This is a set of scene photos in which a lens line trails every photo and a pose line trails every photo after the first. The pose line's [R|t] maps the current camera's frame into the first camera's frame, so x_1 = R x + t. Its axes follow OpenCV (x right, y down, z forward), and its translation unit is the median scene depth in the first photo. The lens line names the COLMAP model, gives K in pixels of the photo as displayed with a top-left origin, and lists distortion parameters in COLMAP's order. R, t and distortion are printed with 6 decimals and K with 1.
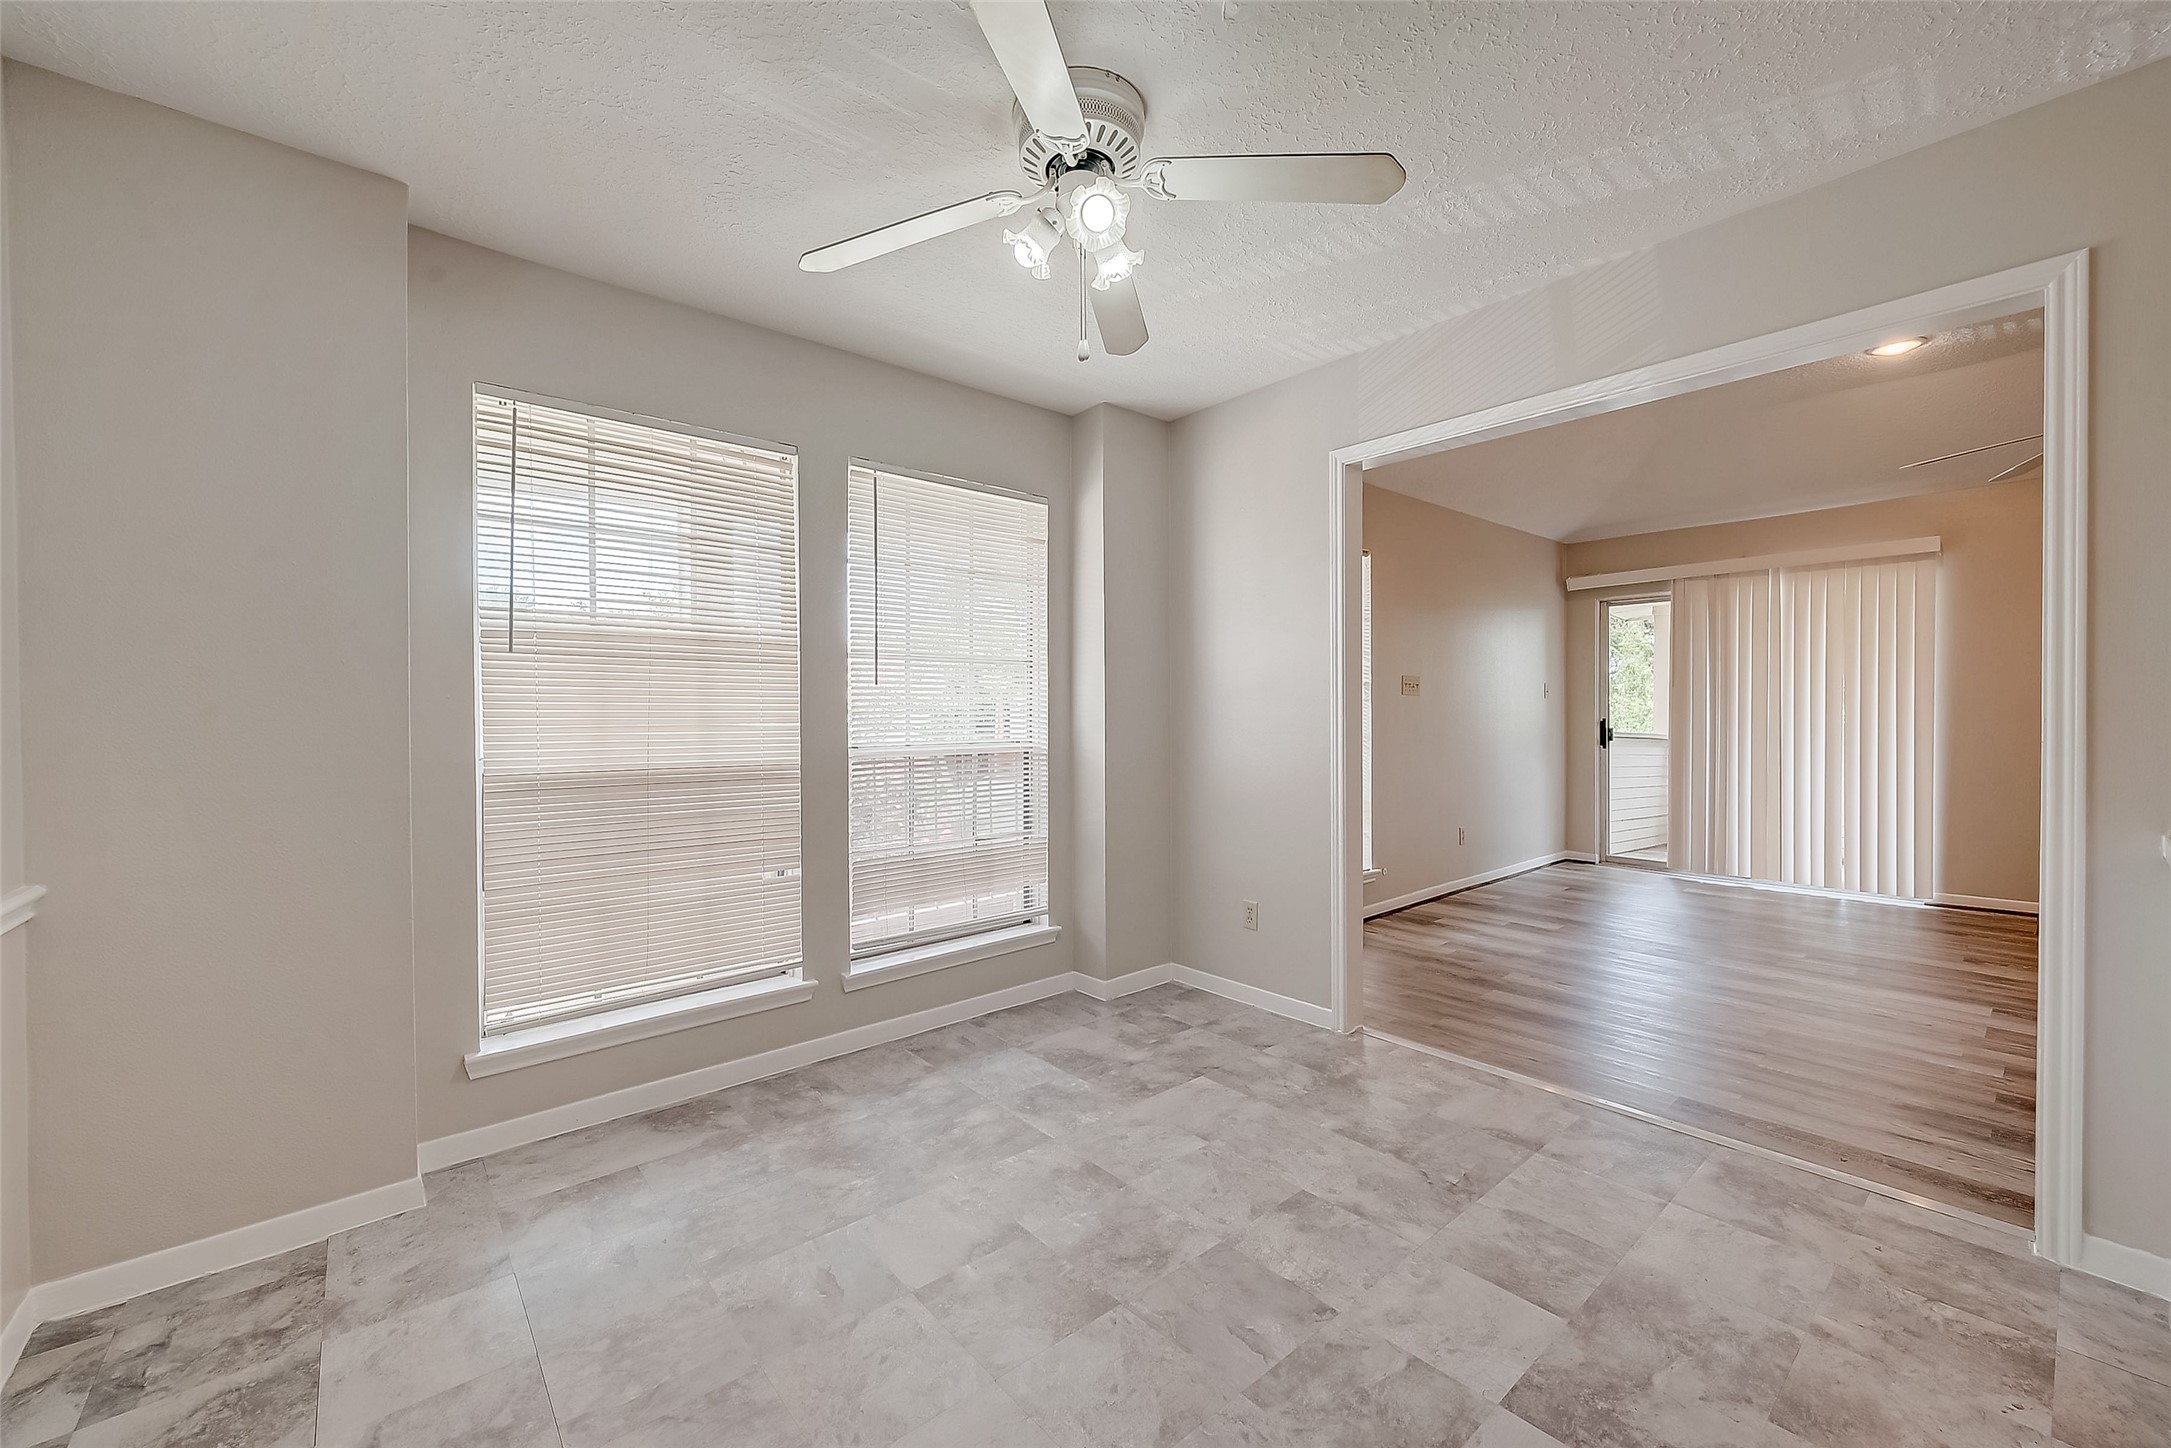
lens RADIAL K [[859.3, 0, 1085.9], [0, 859.3, 721.2], [0, 0, 1]] dist [-0.002277, 0.001123]
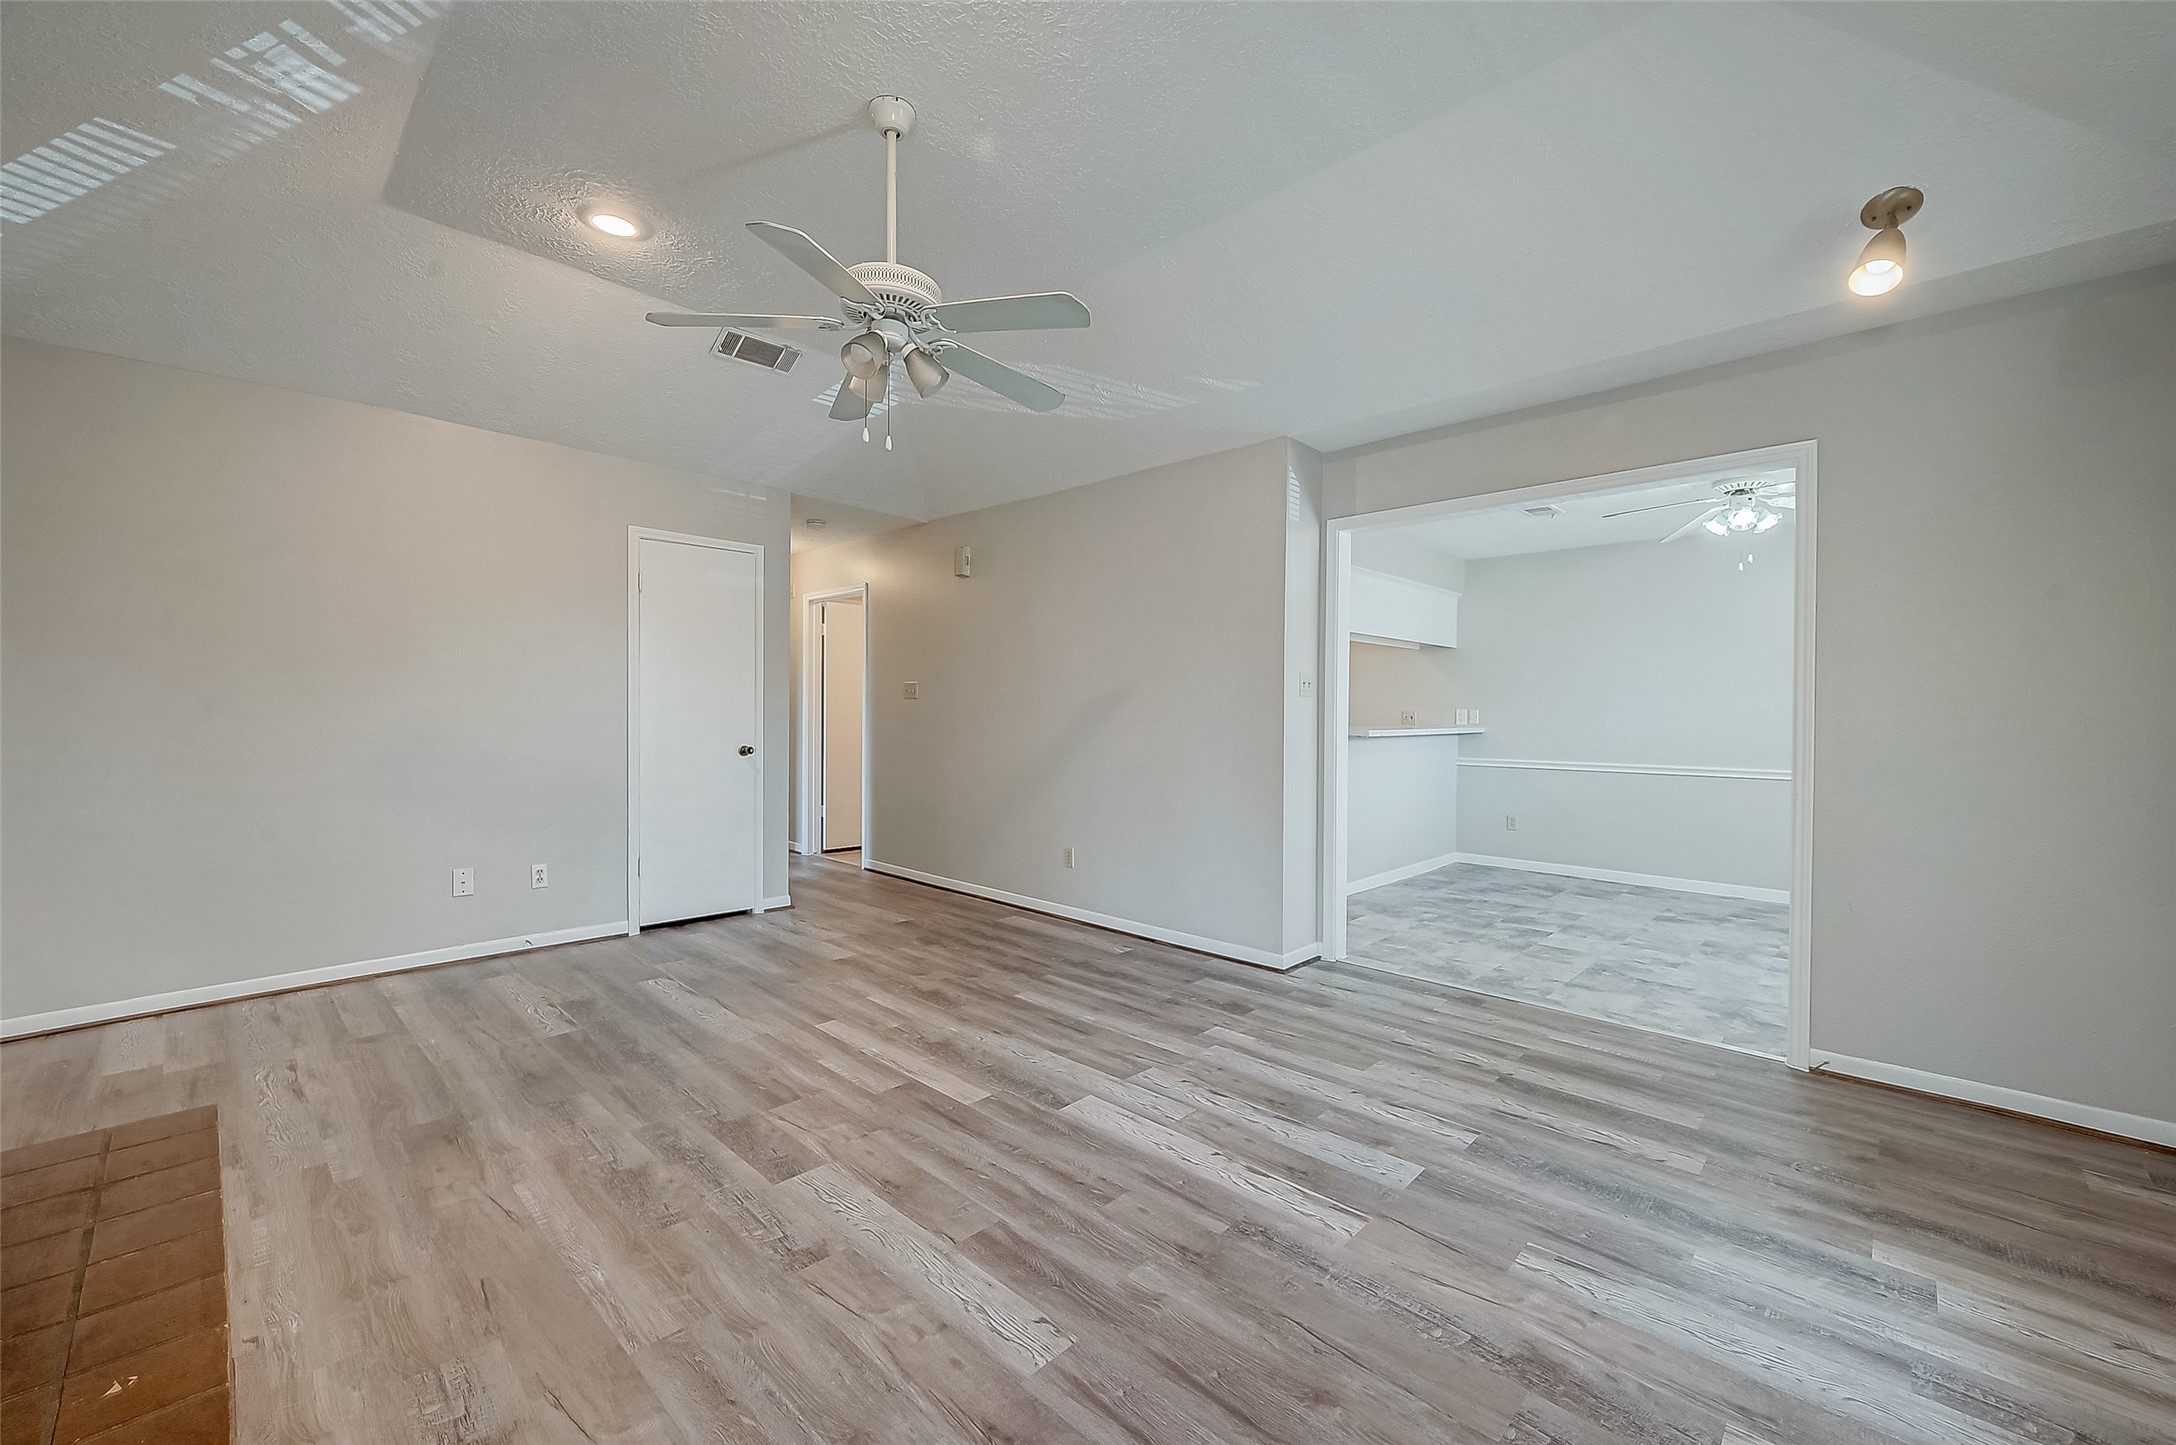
lens RADIAL K [[860.8, 0, 1088.2], [0, 860.8, 721.1], [0, 0, 1]] dist [-0.002080, 0.001034]
pose [[-0.995307, -0.001799, -0.096753, 1.415876], [-0.003832, 0.999776, 0.020829, -0.033887], [0.096694, 0.021102, -0.995090, 2.247810]]
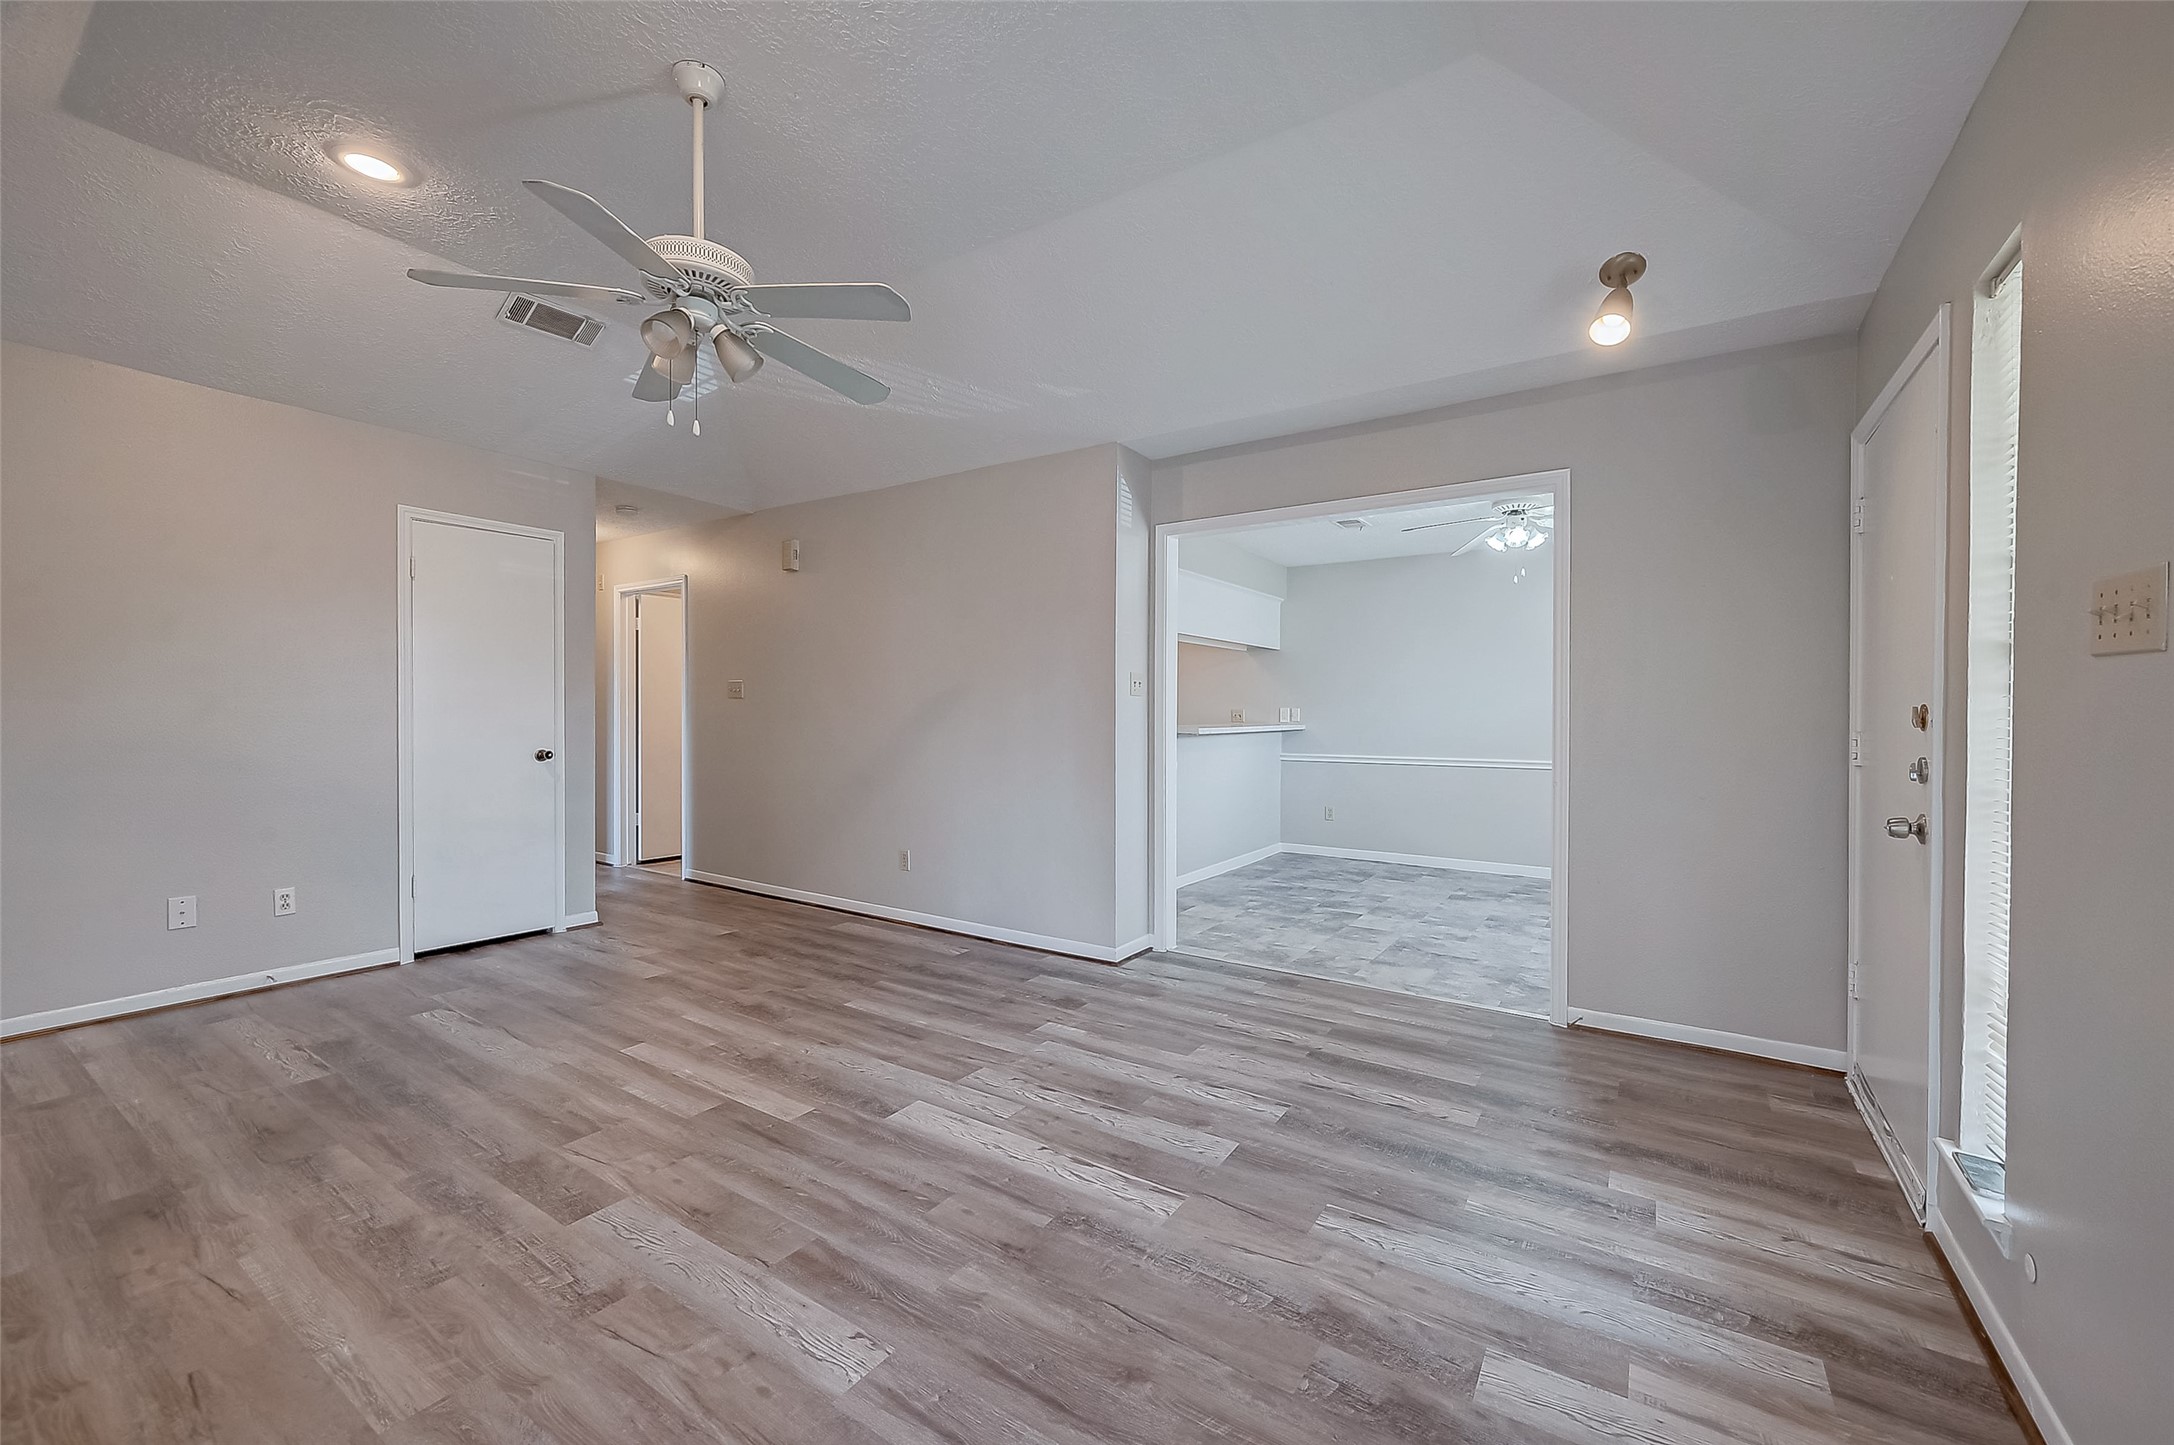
lens RADIAL K [[860.0, 0, 1086.8], [0, 860.0, 720.6], [0, 0, 1]] dist [-0.002080, 0.001034]
pose [[-0.963262, 0.004001, -0.268532, 1.392981], [-0.001611, 0.999785, 0.020676, -0.034696], [0.268557, 0.020349, -0.963049, 2.254156]]
